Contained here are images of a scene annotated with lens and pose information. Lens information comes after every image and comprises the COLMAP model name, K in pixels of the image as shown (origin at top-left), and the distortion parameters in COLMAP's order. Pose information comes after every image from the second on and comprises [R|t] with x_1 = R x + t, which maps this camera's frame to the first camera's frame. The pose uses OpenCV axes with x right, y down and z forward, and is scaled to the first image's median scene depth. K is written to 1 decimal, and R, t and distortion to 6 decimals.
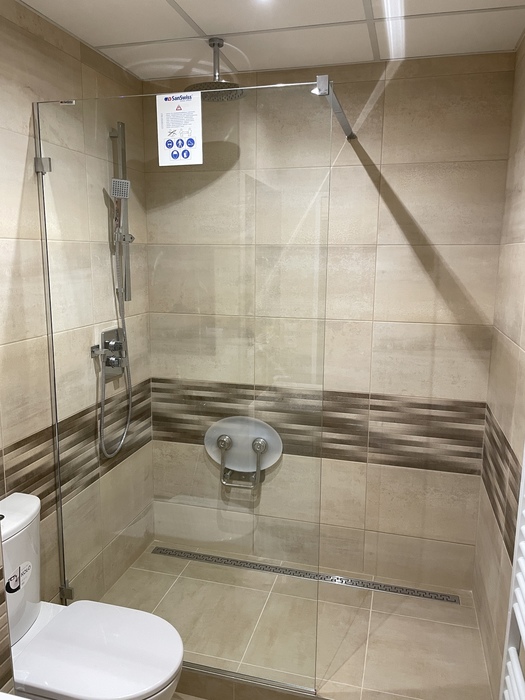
lens RADIAL K [[531.8, 0, 258.6], [0, 531.8, 344.1], [0, 0, 1]] dist [0.078159, -0.104409]
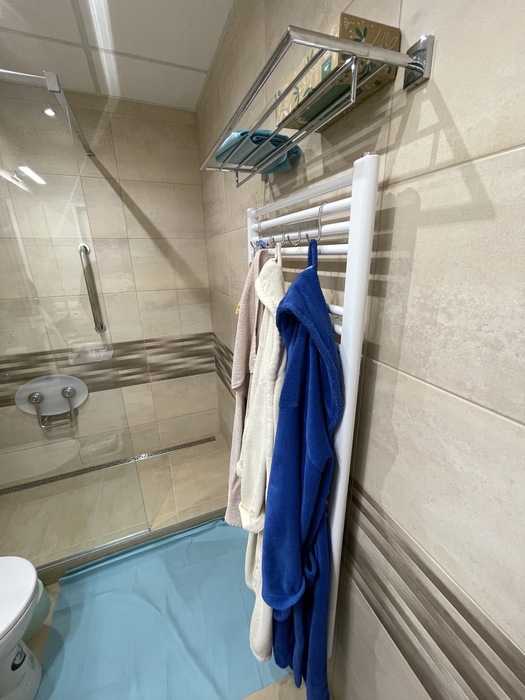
lens RADIAL K [[282.9, 0, 266.1], [0, 282.9, 349.9], [0, 0, 1]] dist [-0.006200, 0.000947]
pose [[0.787688, -0.213764, 0.577800, 0.007837], [0.124548, 0.973761, 0.190464, 0.009264], [-0.603354, -0.078062, 0.793644, 0.132909]]
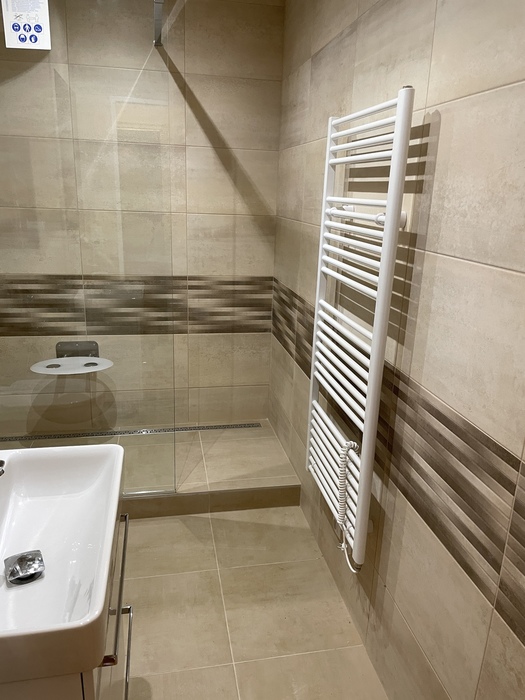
lens RADIAL K [[531.8, 0, 268.4], [0, 531.8, 354.7], [0, 0, 1]] dist [0.078159, -0.104409]
pose [[0.892708, -0.108386, 0.437407, -0.175941], [0.046669, 0.987662, 0.149486, 0.096300], [-0.448212, -0.113034, 0.886752, -0.177935]]
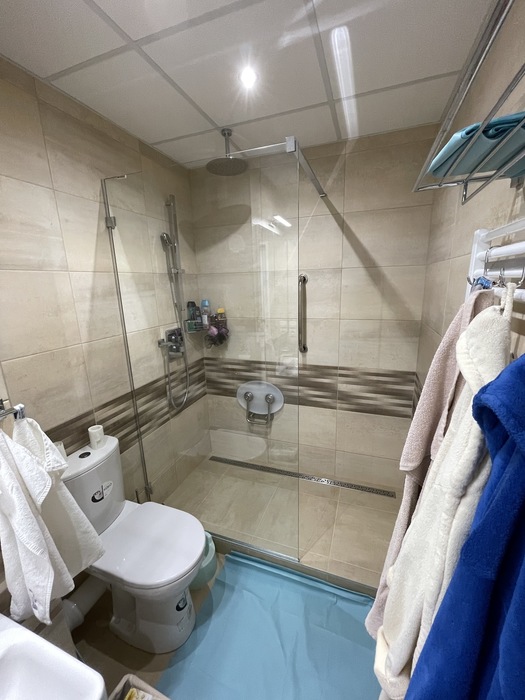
lens RADIAL K [[282.9, 0, 265.6], [0, 282.9, 349.7], [0, 0, 1]] dist [-0.006200, 0.000947]
pose [[0.996336, -0.016465, -0.083930, 0.067400], [0.021970, 0.997637, 0.065101, -0.013686], [0.082659, -0.066707, 0.994343, 0.169933]]
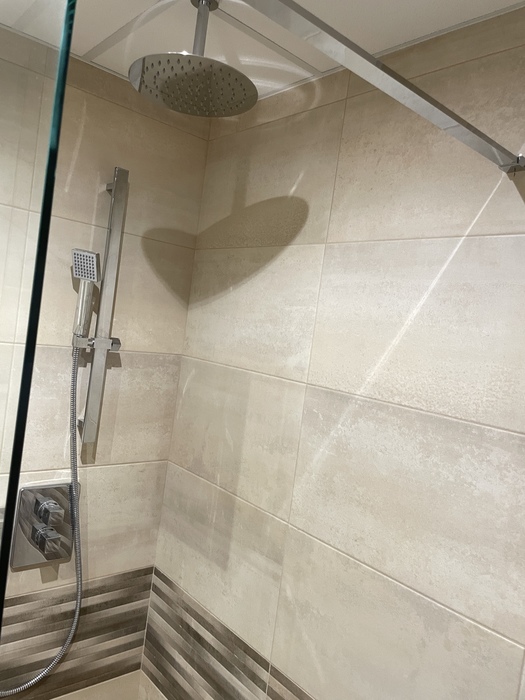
lens RADIAL K [[531.8, 0, 257.3], [0, 531.8, 343.8], [0, 0, 1]] dist [0.078159, -0.104409]
pose [[0.825151, 0.116317, -0.552808, 0.233397], [-0.214204, 0.969918, -0.115650, -0.155272], [0.522726, 0.213843, 0.825245, 0.549736]]
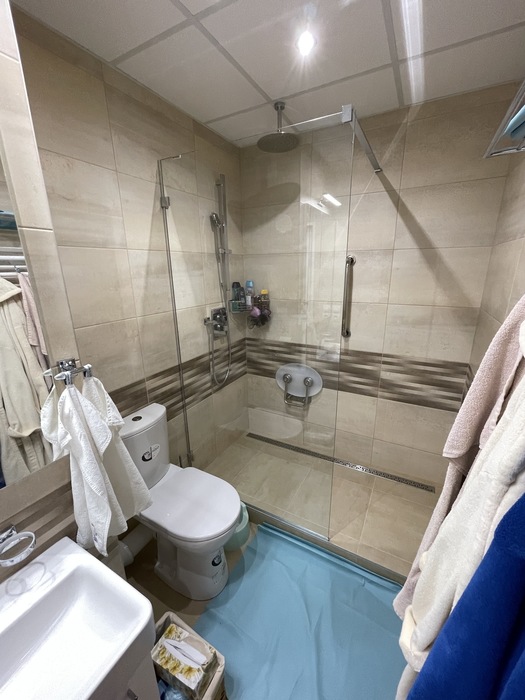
lens RADIAL K [[282.9, 0, 265.2], [0, 282.9, 350.0], [0, 0, 1]] dist [-0.006200, 0.000947]
pose [[0.973741, 0.043081, -0.223546, 0.065207], [-0.016881, 0.992892, 0.117815, -0.004042], [0.227032, -0.110947, 0.967547, 0.163049]]
